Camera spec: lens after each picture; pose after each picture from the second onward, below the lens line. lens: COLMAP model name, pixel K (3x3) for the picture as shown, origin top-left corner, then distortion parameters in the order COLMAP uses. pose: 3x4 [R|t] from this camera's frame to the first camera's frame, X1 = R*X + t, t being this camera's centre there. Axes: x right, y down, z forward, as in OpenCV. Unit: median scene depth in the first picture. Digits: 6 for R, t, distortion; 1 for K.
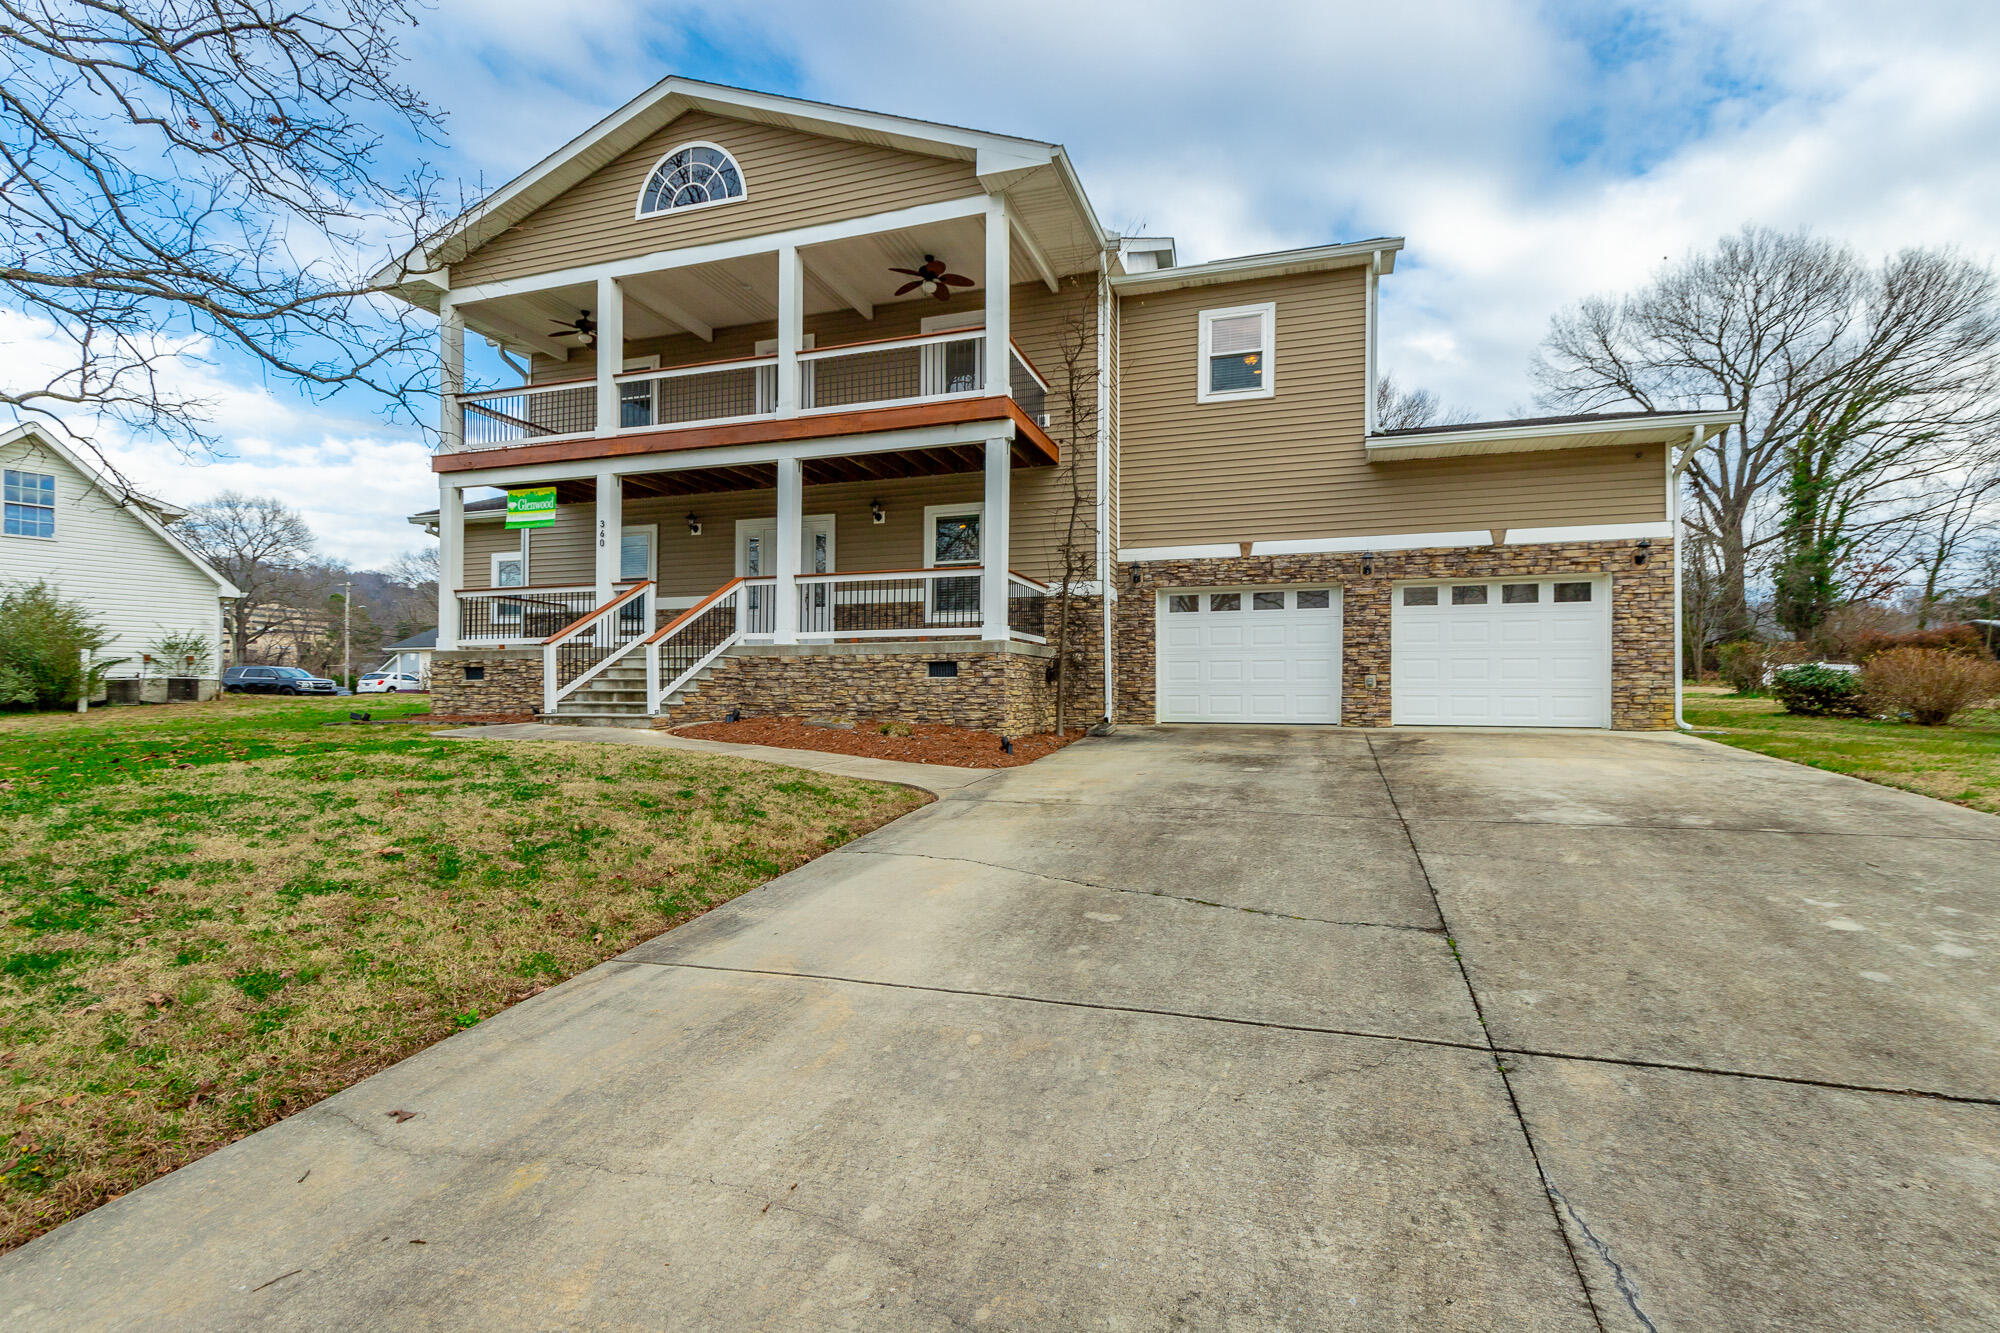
lens RADIAL K [[907.0, 0, 1017.4], [0, 907.0, 675.9], [0, 0, 1]] dist [0.005975, 0.000501]
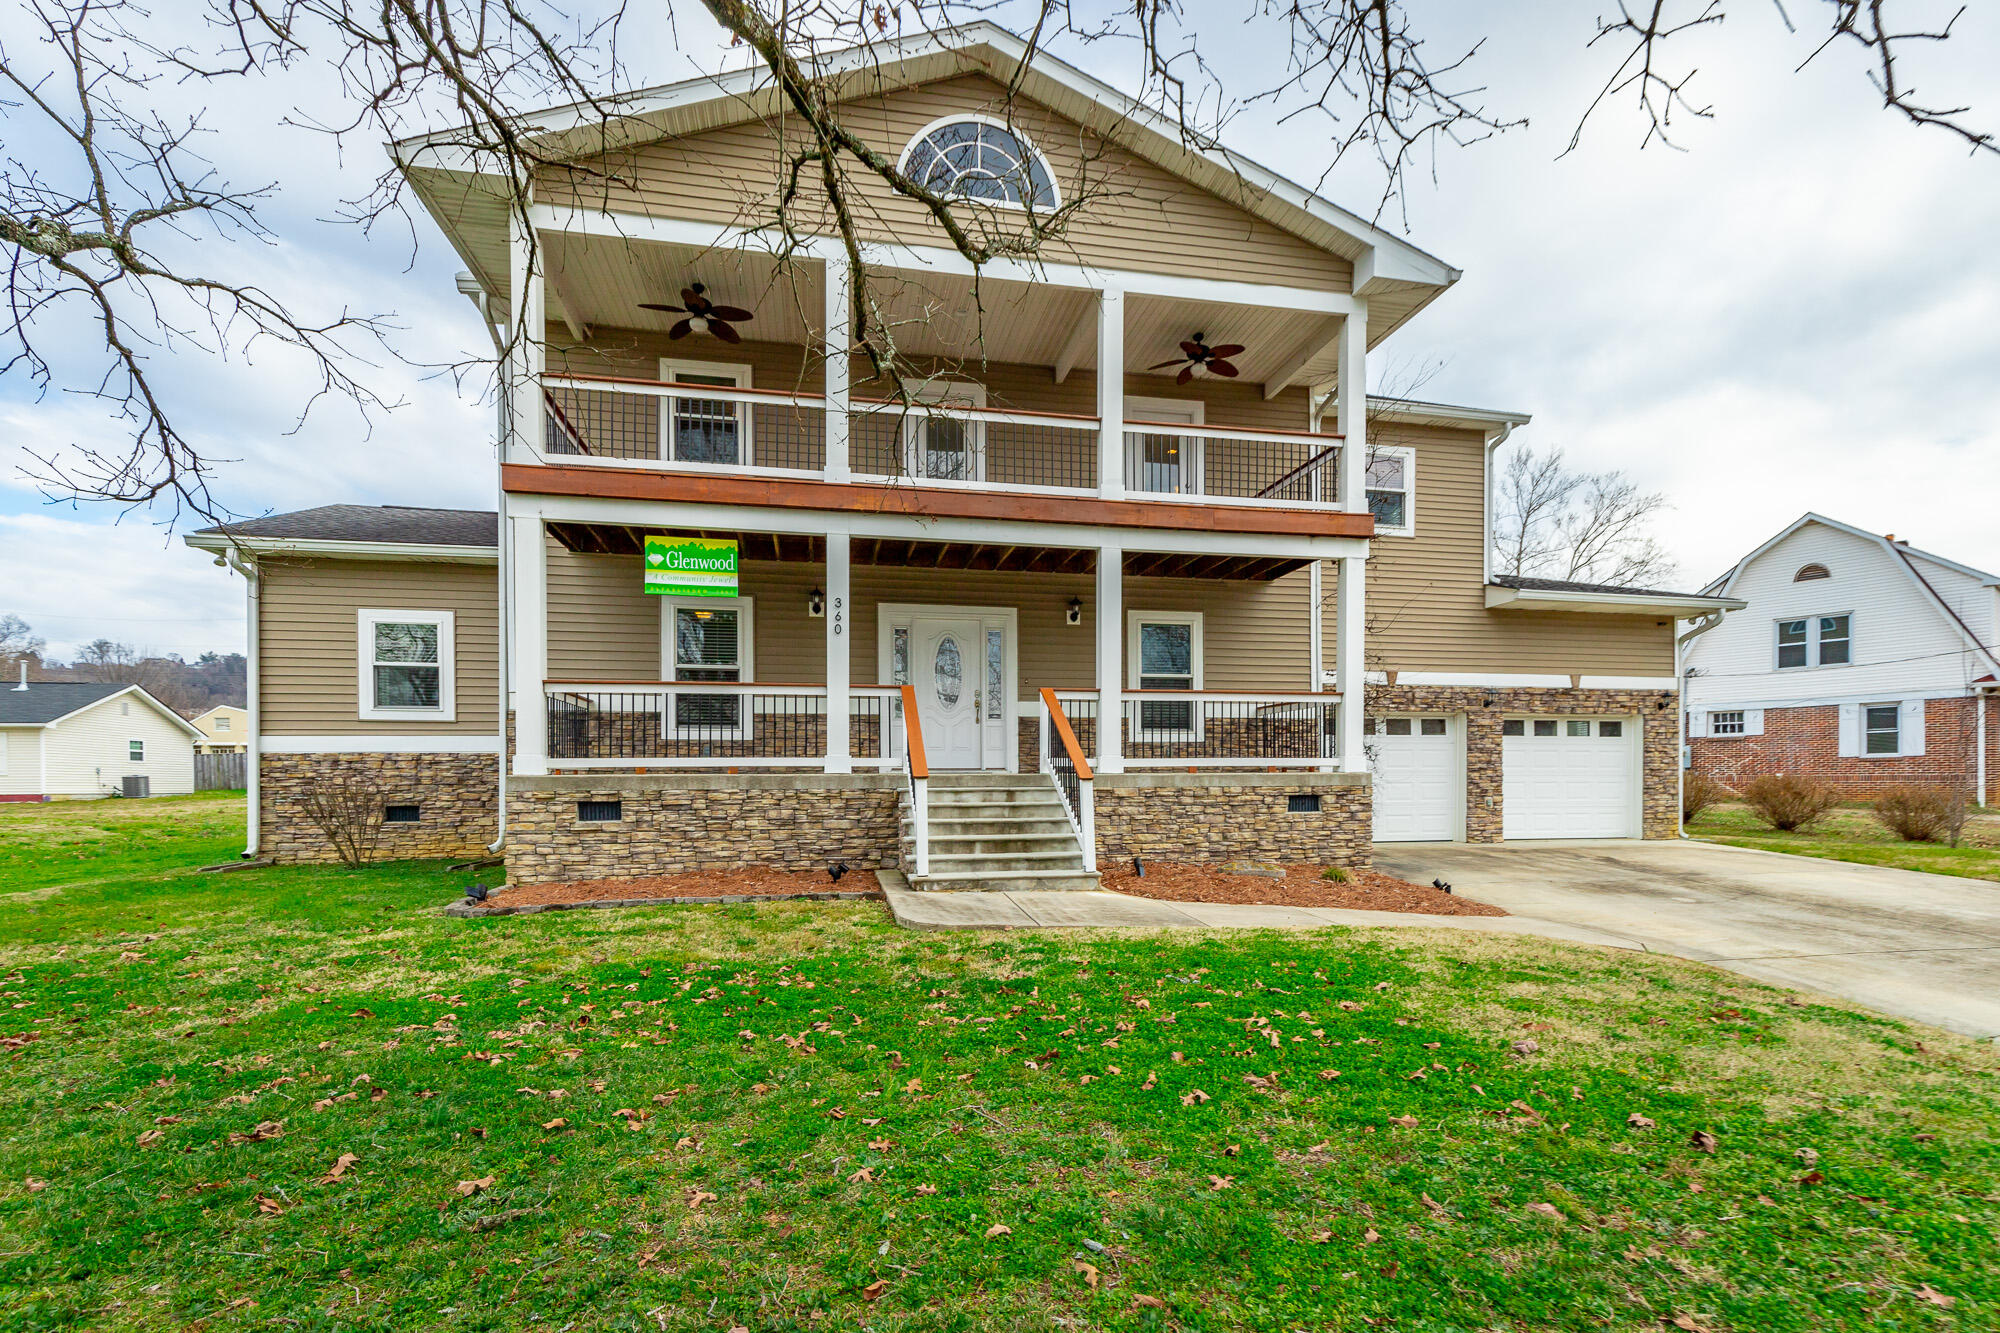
lens RADIAL K [[907.0, 0, 1015.1], [0, 907.0, 770.0], [0, 0, 1]] dist [0.005975, 0.000501]
pose [[0.874795, 0.000567, 0.484493, -0.704226], [-0.005412, 0.999948, 0.008600, -0.042436], [-0.484463, -0.010145, 0.874753, 0.309844]]
